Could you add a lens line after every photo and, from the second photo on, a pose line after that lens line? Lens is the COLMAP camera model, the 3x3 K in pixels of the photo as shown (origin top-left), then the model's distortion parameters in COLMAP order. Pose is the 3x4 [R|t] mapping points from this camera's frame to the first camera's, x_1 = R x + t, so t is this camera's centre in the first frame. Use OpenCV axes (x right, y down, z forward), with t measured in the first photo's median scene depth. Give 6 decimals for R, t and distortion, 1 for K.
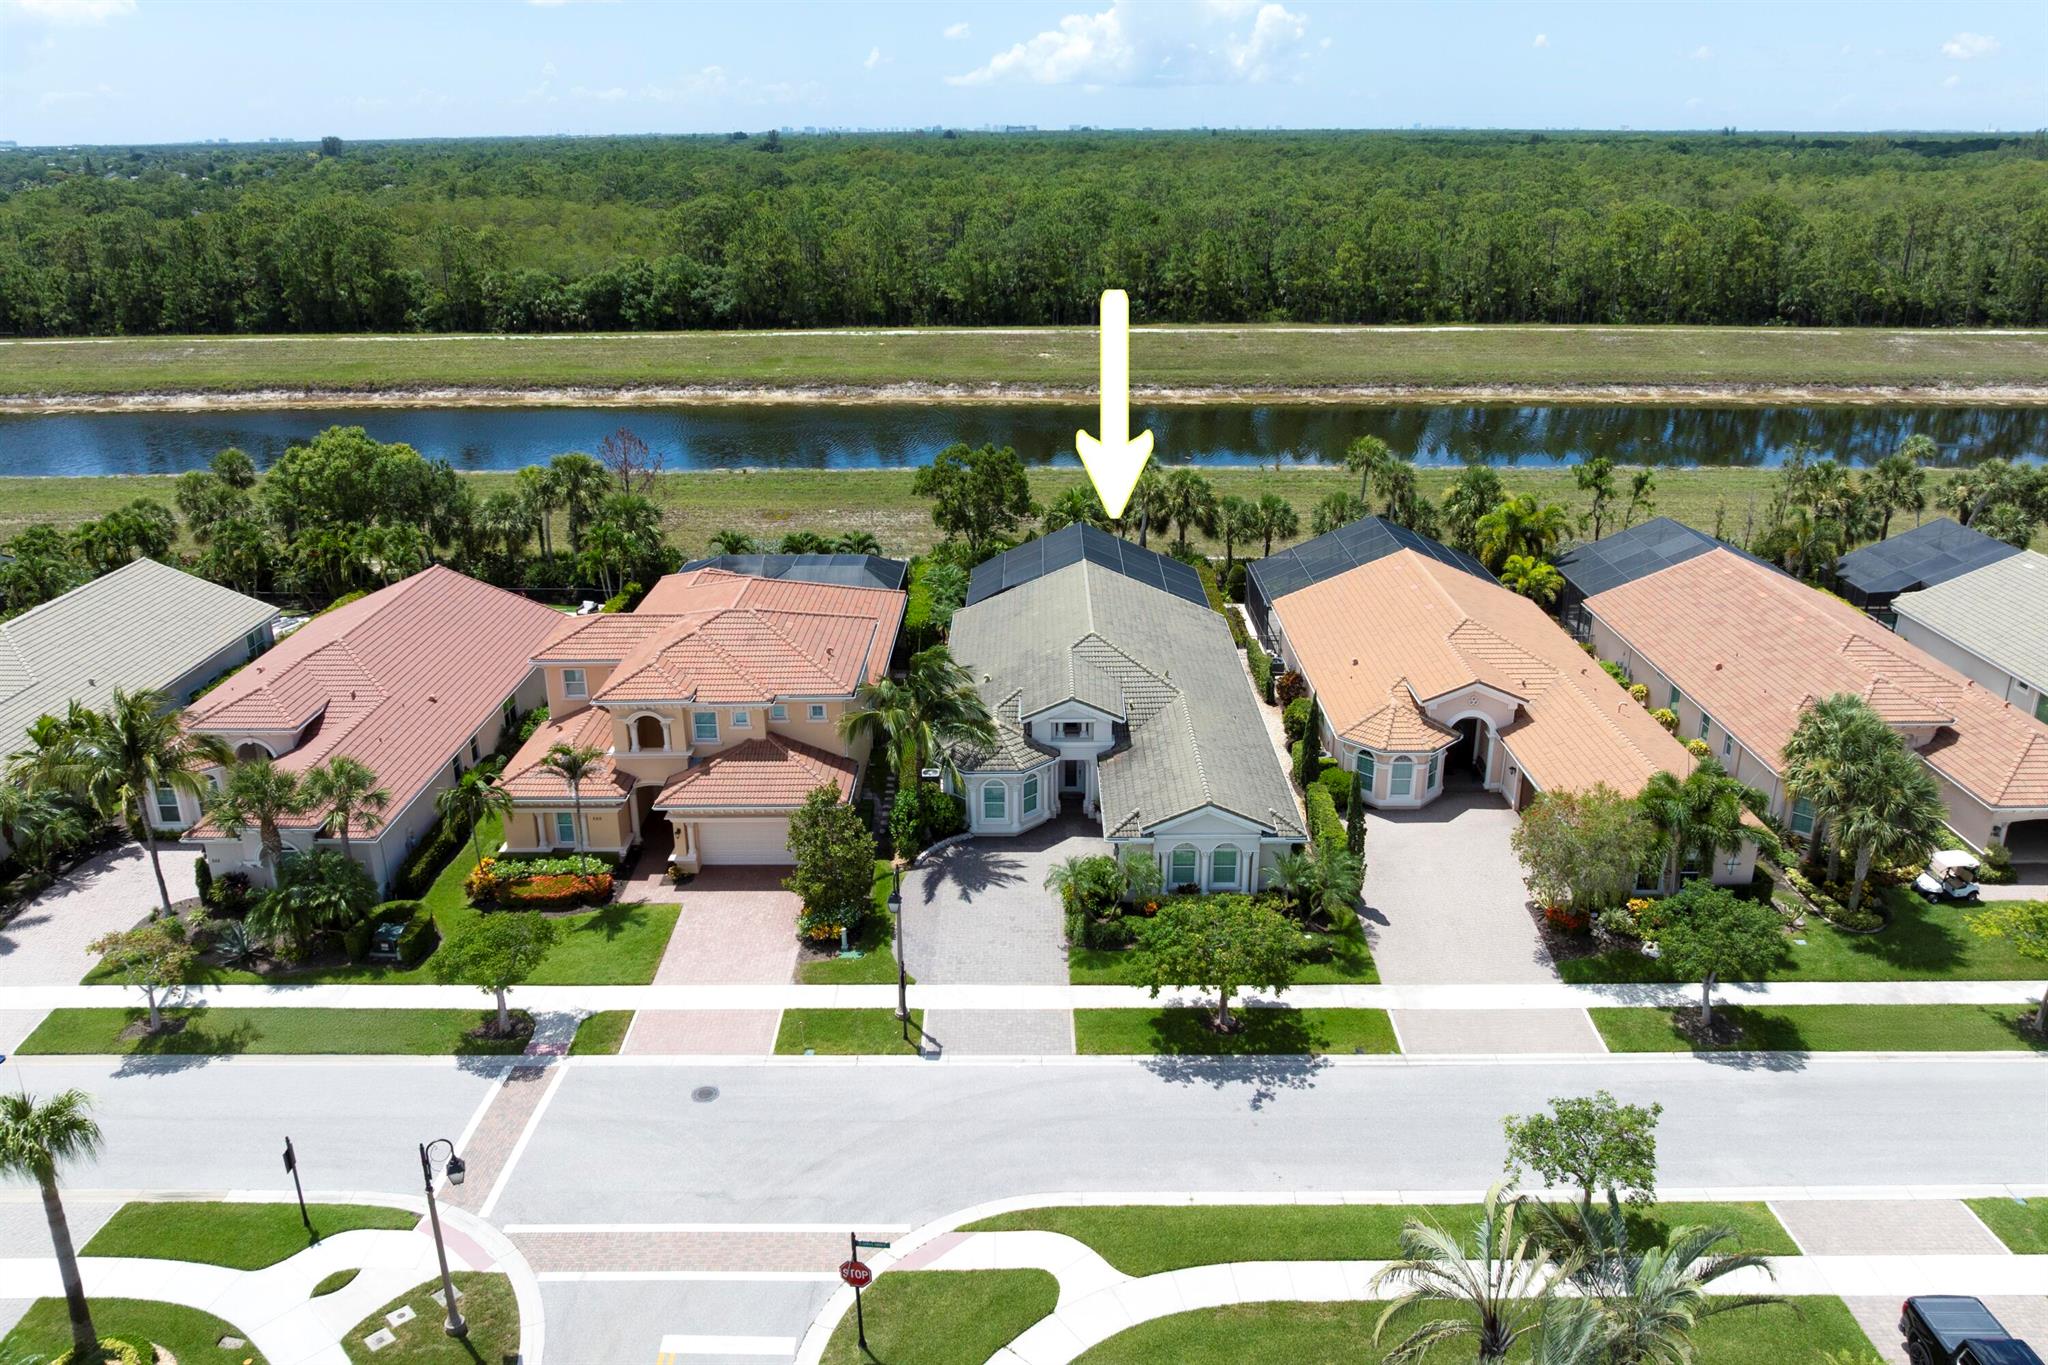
lens RADIAL K [[1438.3, 0, 1050.5], [0, 1438.3, 686.8], [0, 0, 1]] dist [-0.036695, -0.000922]
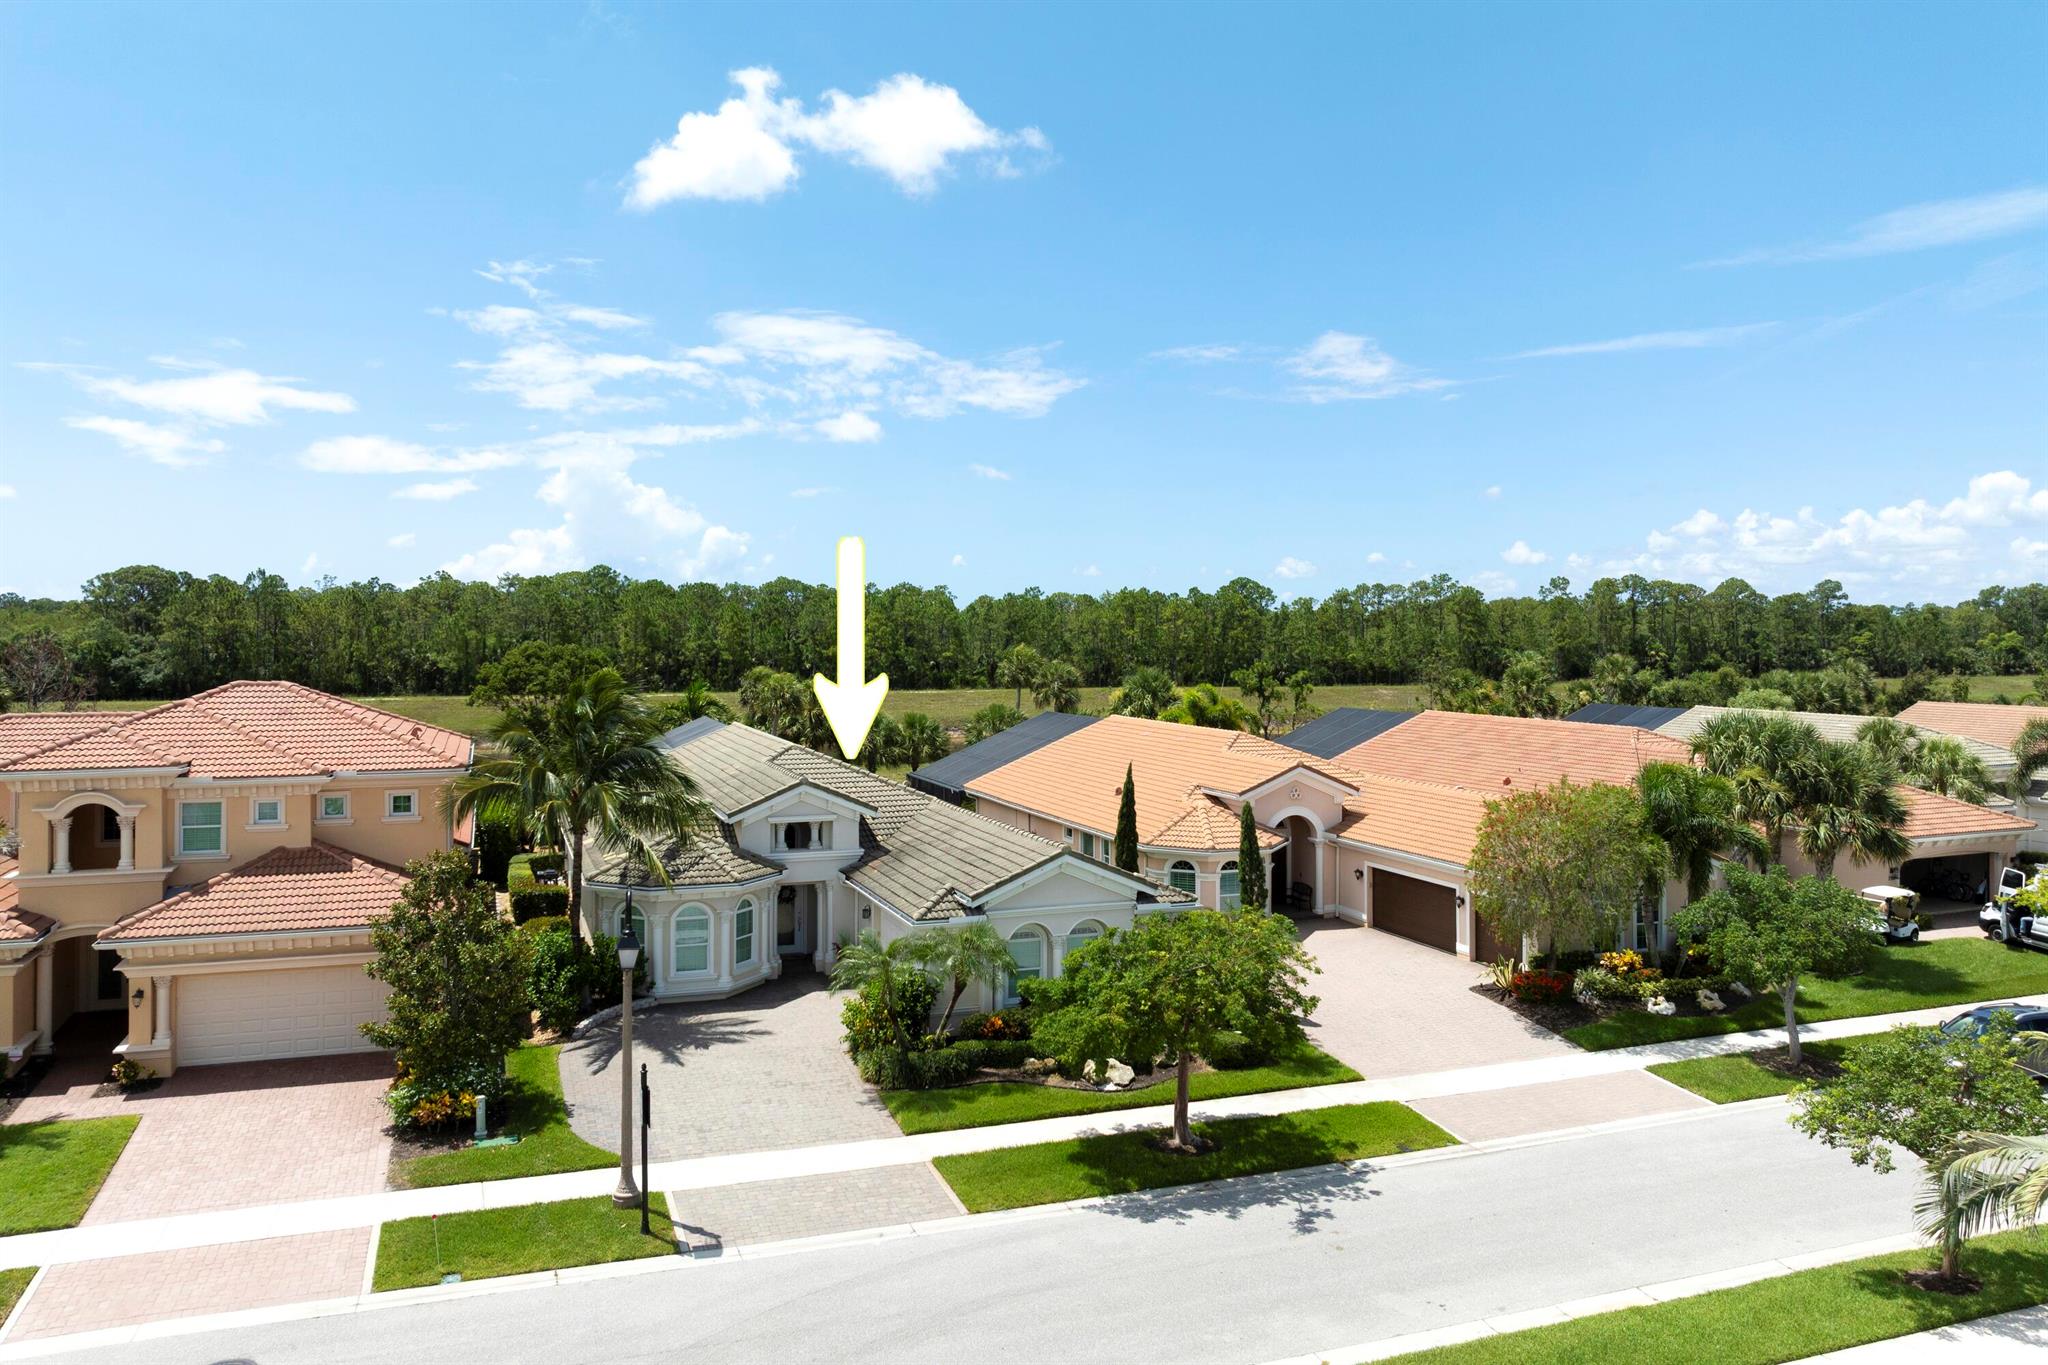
lens RADIAL K [[1438.3, 0, 1027.4], [0, 1438.3, 642.6], [0, 0, 1]] dist [-0.036695, -0.000922]
pose [[0.938444, 0.006148, 0.345377, -0.117812], [0.117820, 0.934188, -0.336765, 0.184636], [-0.324718, 0.356727, 0.875959, 0.335318]]
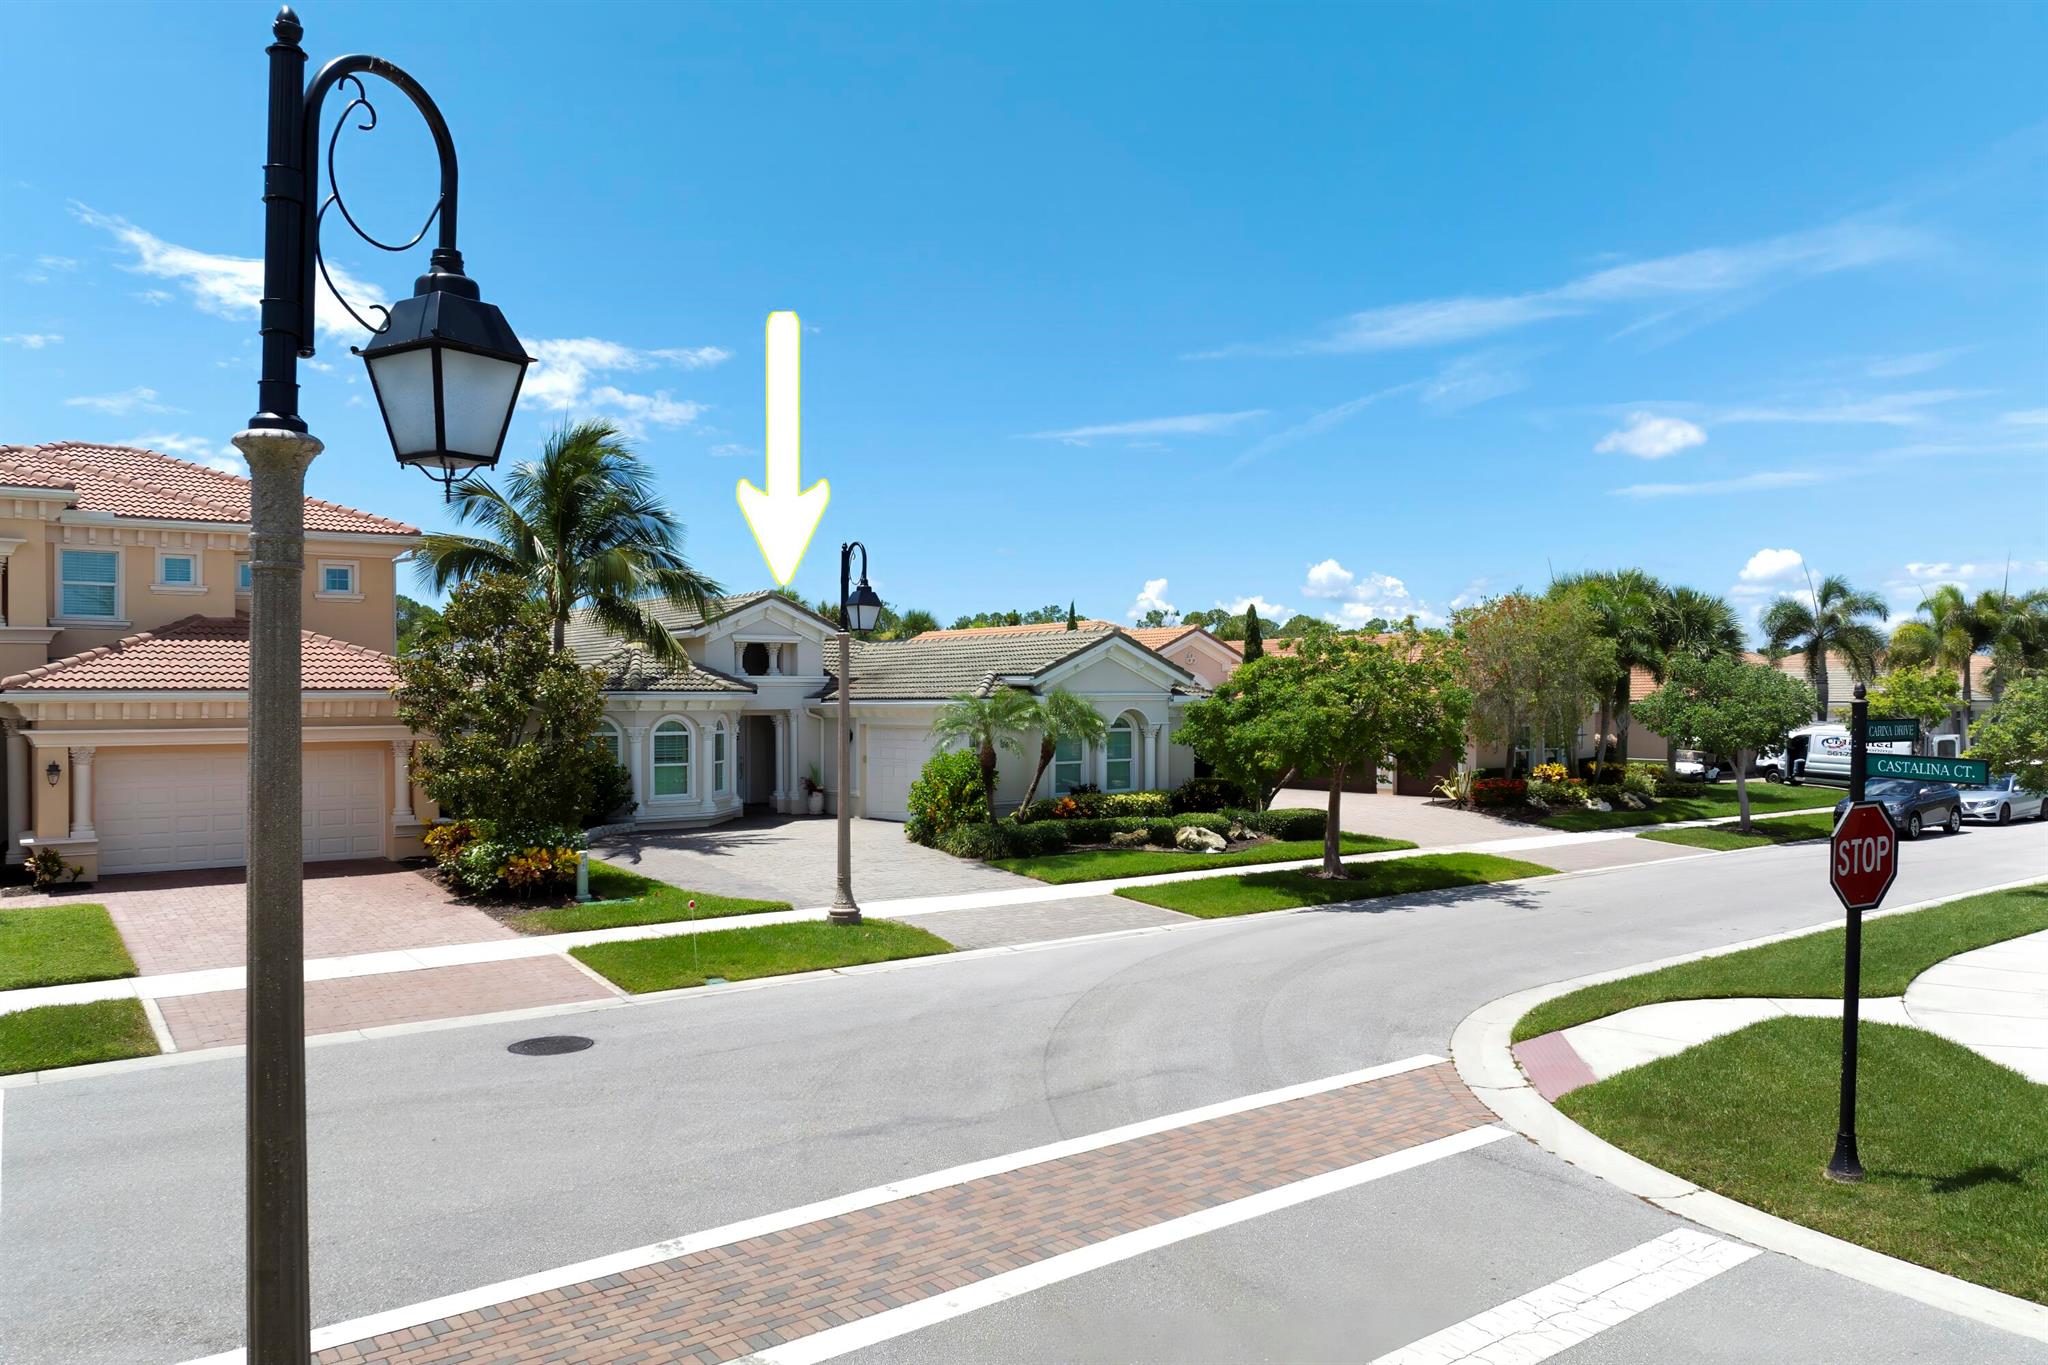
lens RADIAL K [[1438.3, 0, 1014.6], [0, 1438.3, 695.3], [0, 0, 1]] dist [-0.036695, -0.000922]
pose [[0.794788, 0.003133, 0.606879, -0.266583], [0.221704, 0.929374, -0.295148, 0.245929], [-0.564942, 0.369127, 0.737961, 0.493059]]
